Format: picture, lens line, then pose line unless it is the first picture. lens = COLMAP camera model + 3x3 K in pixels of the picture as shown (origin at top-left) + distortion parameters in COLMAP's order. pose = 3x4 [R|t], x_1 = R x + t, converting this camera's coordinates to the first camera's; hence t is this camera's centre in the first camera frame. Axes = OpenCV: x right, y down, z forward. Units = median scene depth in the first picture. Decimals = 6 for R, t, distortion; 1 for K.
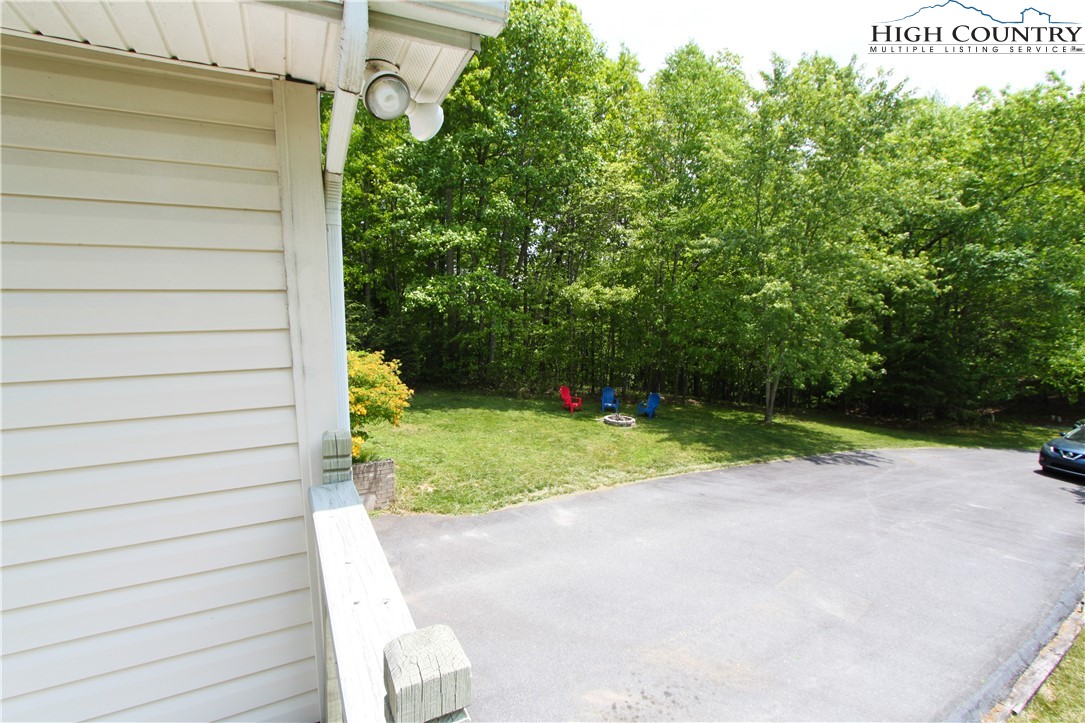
lens RADIAL K [[493.2, 0, 542.5], [0, 493.2, 361.5], [0, 0, 1]] dist [-0.022000, 0.001476]
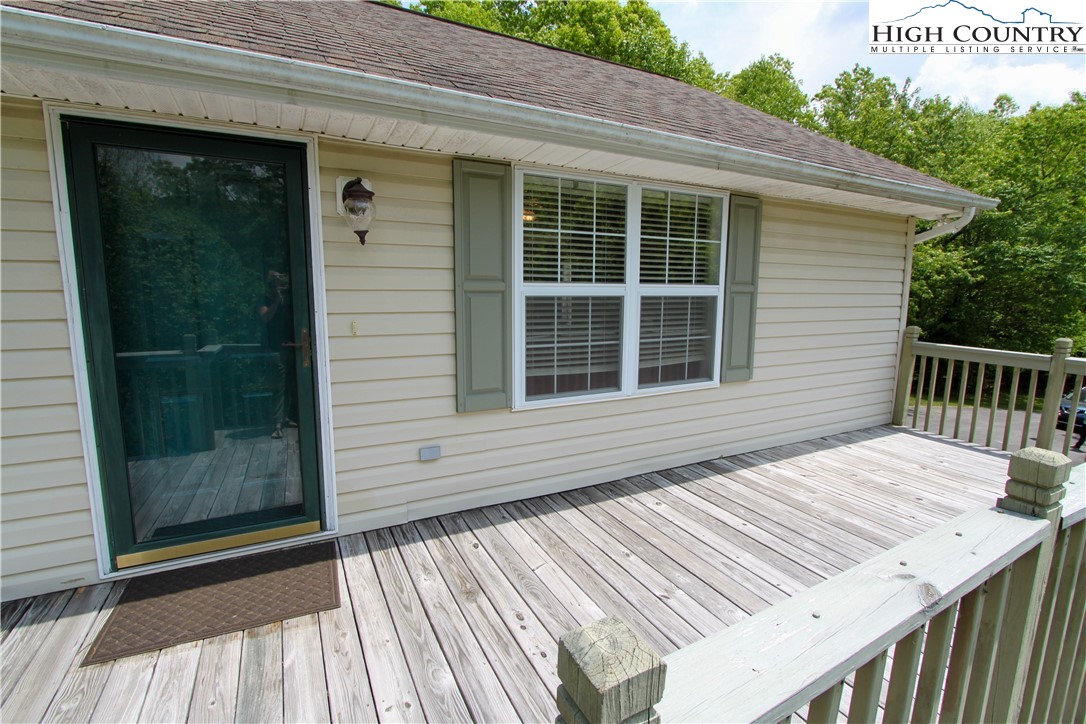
lens RADIAL K [[493.6, 0, 543.0], [0, 493.6, 362.0], [0, 0, 1]] dist [-0.022000, 0.001476]
pose [[0.999886, 0.006667, 0.013527, -0.274306], [-0.007168, 0.999277, 0.037330, 0.025538], [-0.013269, -0.037422, 0.999211, -0.208743]]
